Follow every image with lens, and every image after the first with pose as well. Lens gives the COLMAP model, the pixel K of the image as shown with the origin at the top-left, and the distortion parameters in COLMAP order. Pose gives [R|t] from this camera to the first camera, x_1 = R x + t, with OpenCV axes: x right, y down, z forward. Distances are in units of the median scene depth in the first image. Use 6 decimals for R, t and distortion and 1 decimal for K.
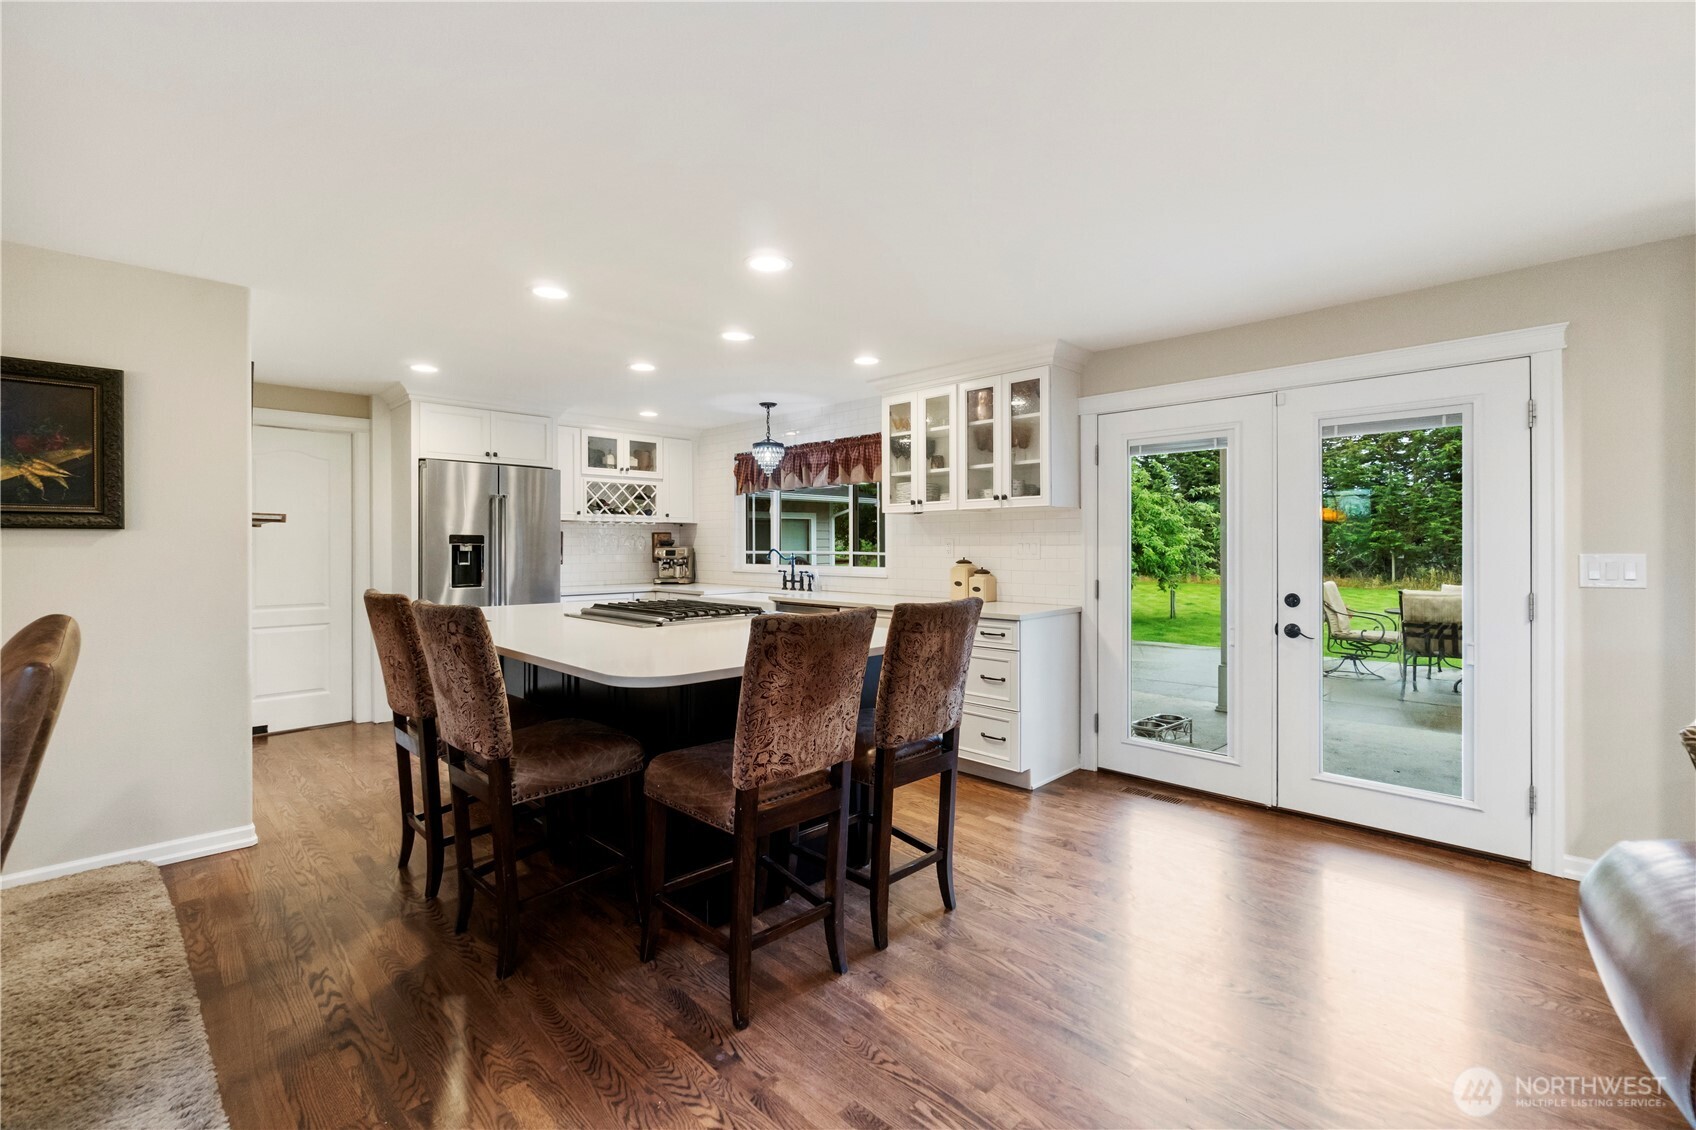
lens RADIAL K [[744.2, 0, 851.6], [0, 744.2, 545.6], [0, 0, 1]] dist [-0.000218, -0.000439]
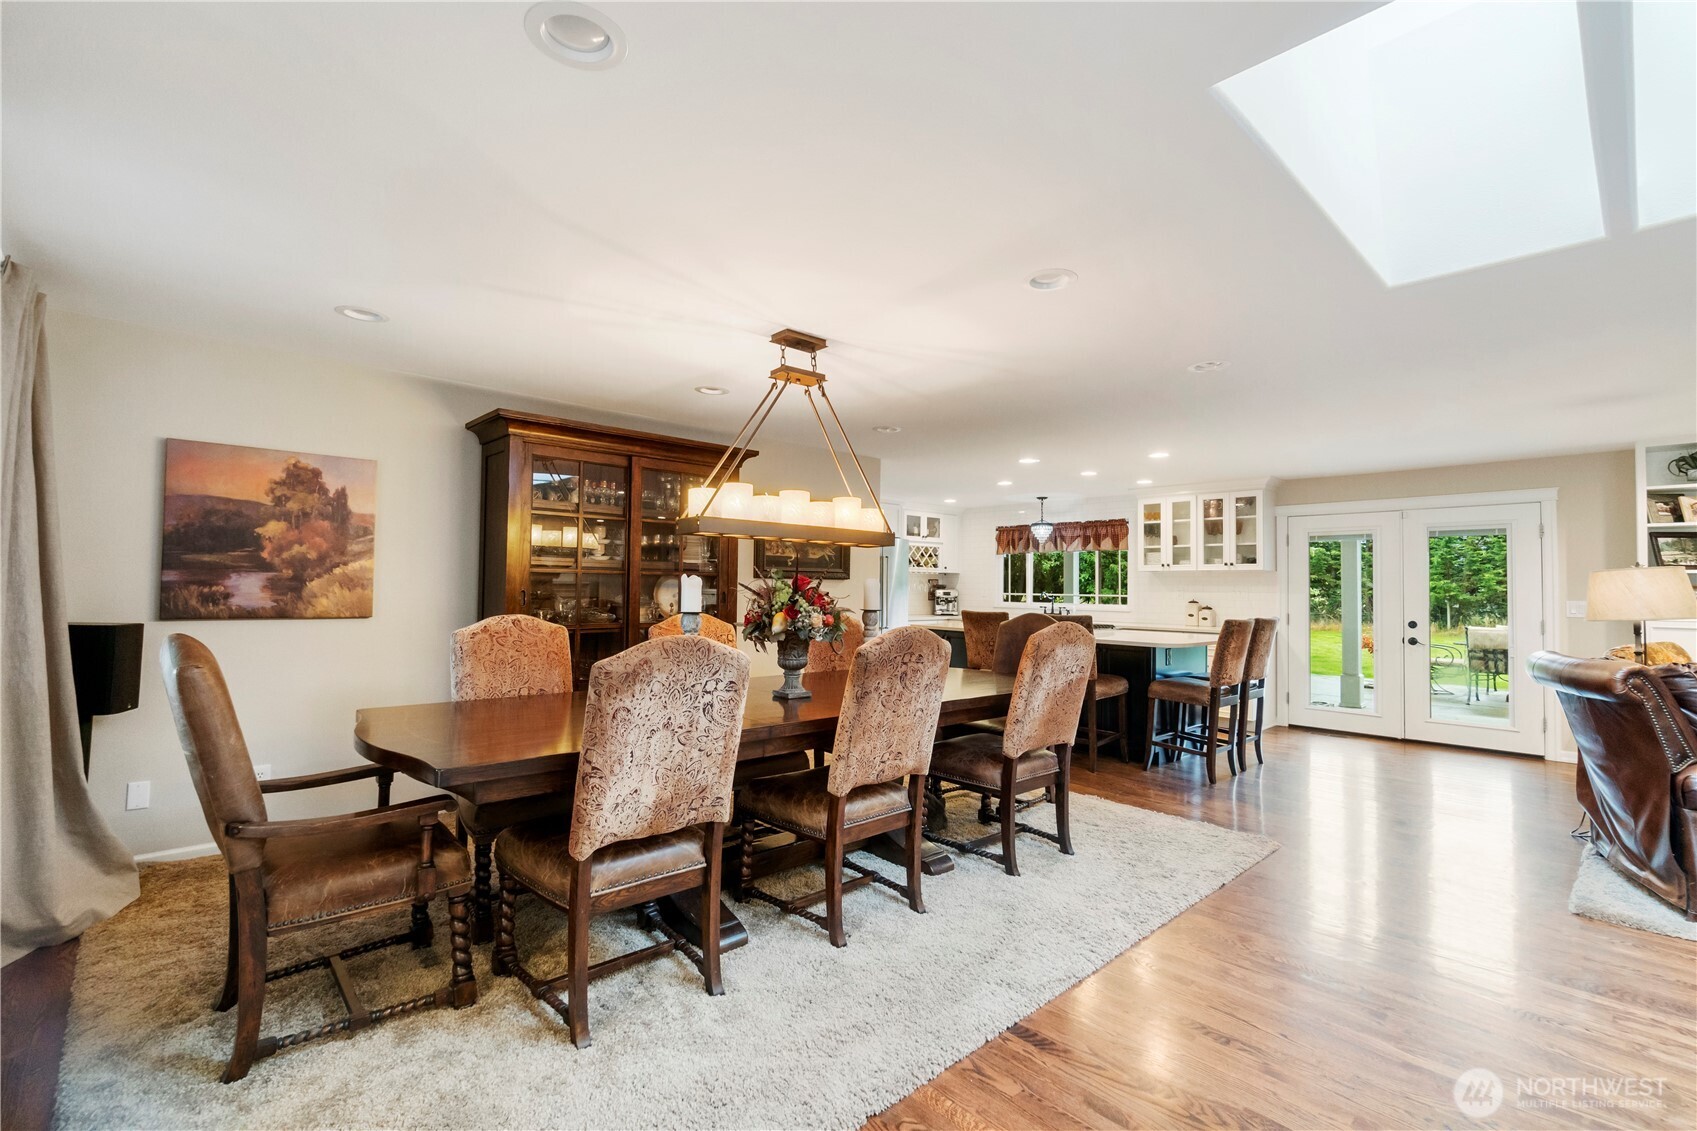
lens RADIAL K [[749.9, 0, 848.5], [0, 749.9, 565.5], [0, 0, 1]] dist [-0.002171, -0.000306]
pose [[0.999048, 0.011915, -0.041975, -0.460308], [-0.013144, 0.999489, -0.029143, 0.000029], [0.041606, 0.029667, 0.998694, -0.578098]]
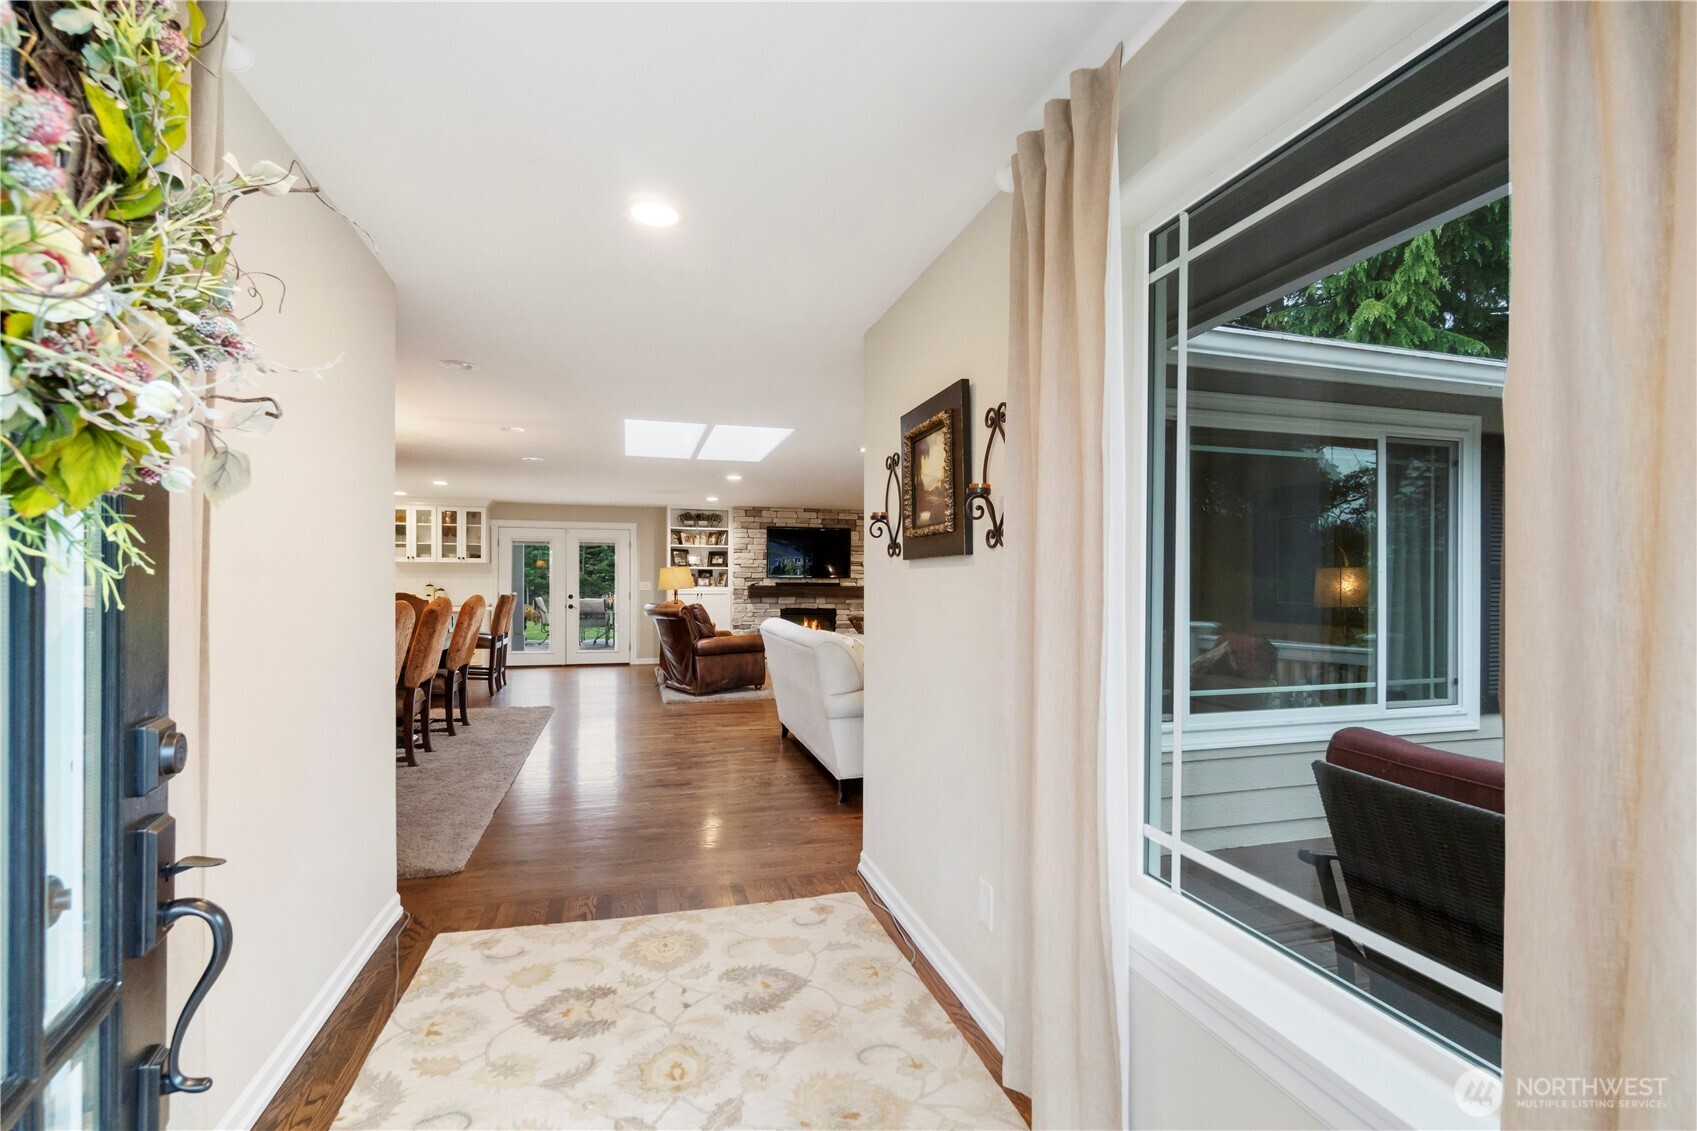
lens RADIAL K [[725.1, 0, 845.2], [0, 725.1, 581.0], [0, 0, 1]] dist [-0.000633, -0.000069]
pose [[0.483166, 0.007602, 0.875496, -0.960078], [-0.007412, 0.999962, -0.004592, 0.008154], [-0.875498, -0.004270, 0.483204, -0.935524]]
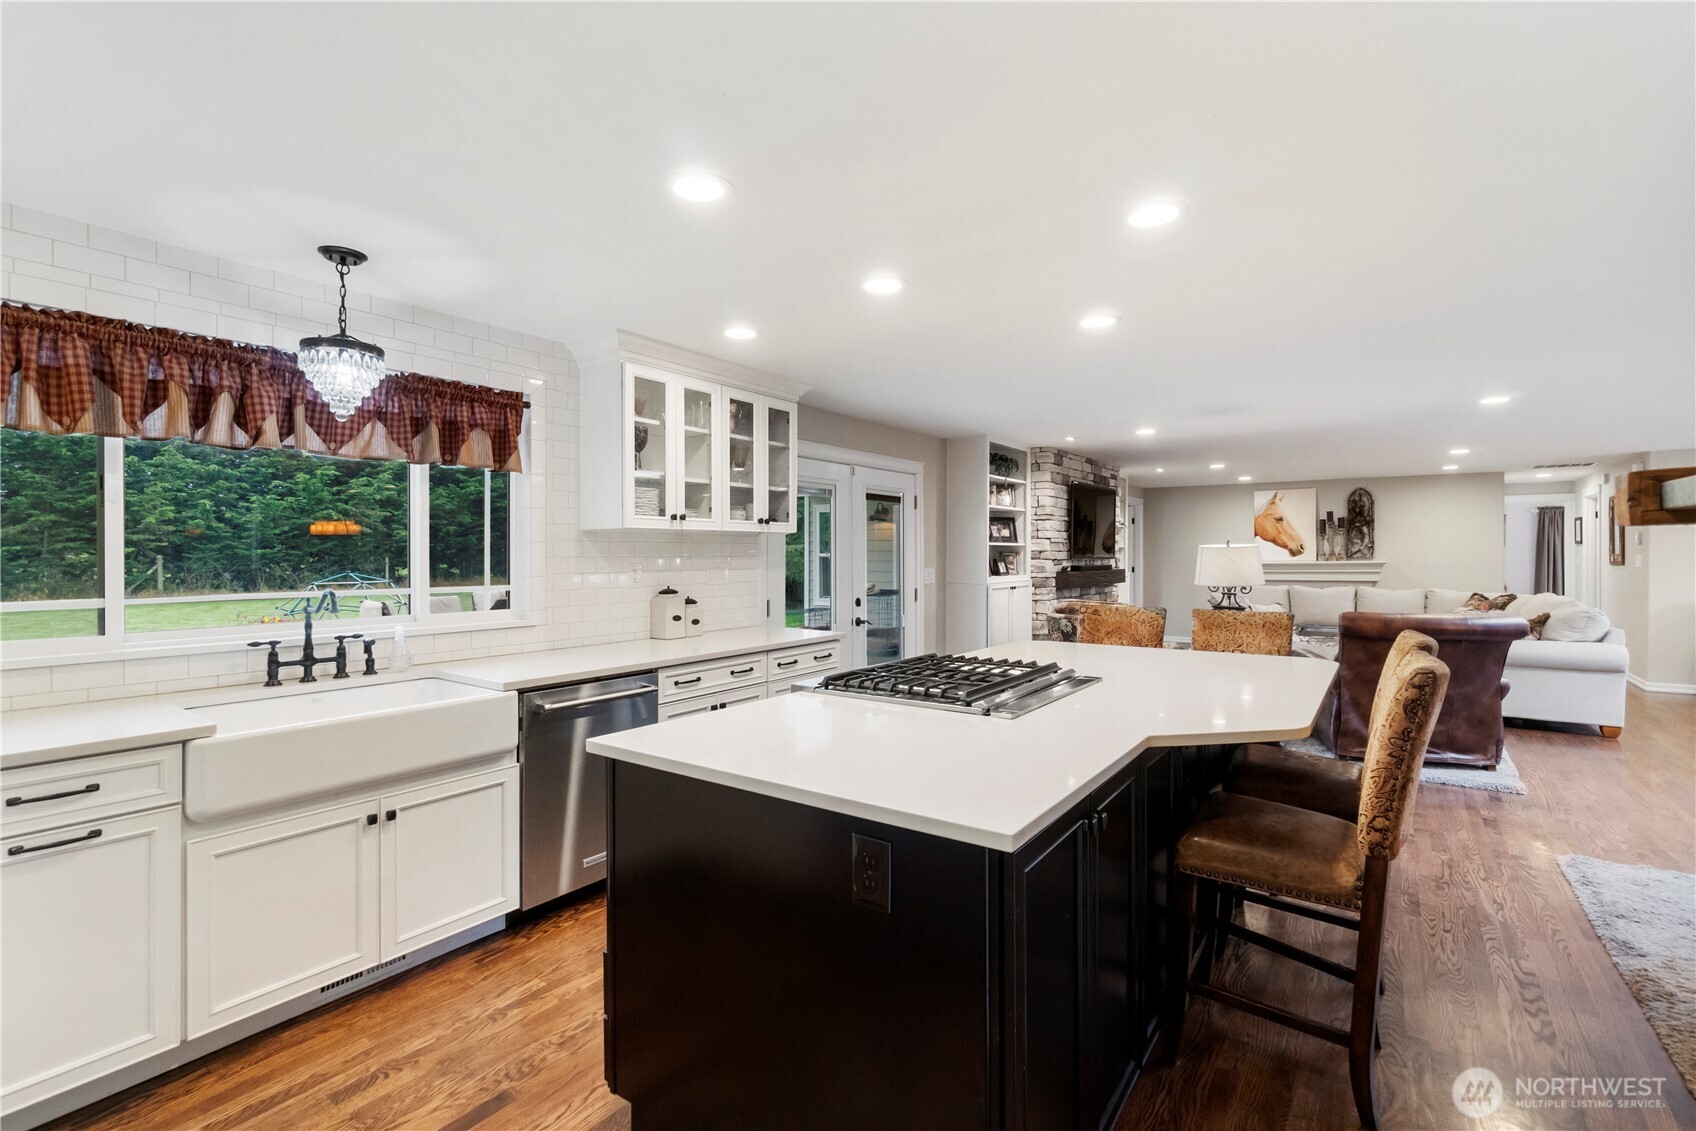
lens RADIAL K [[749.5, 0, 848.0], [0, 749.5, 565.5], [0, 0, 1]] dist [-0.002171, -0.000306]
pose [[-0.154134, -0.010822, 0.987991, -0.600380], [0.004767, 0.999920, 0.011697, -0.013552], [-0.988038, 0.006512, -0.154071, 0.801301]]
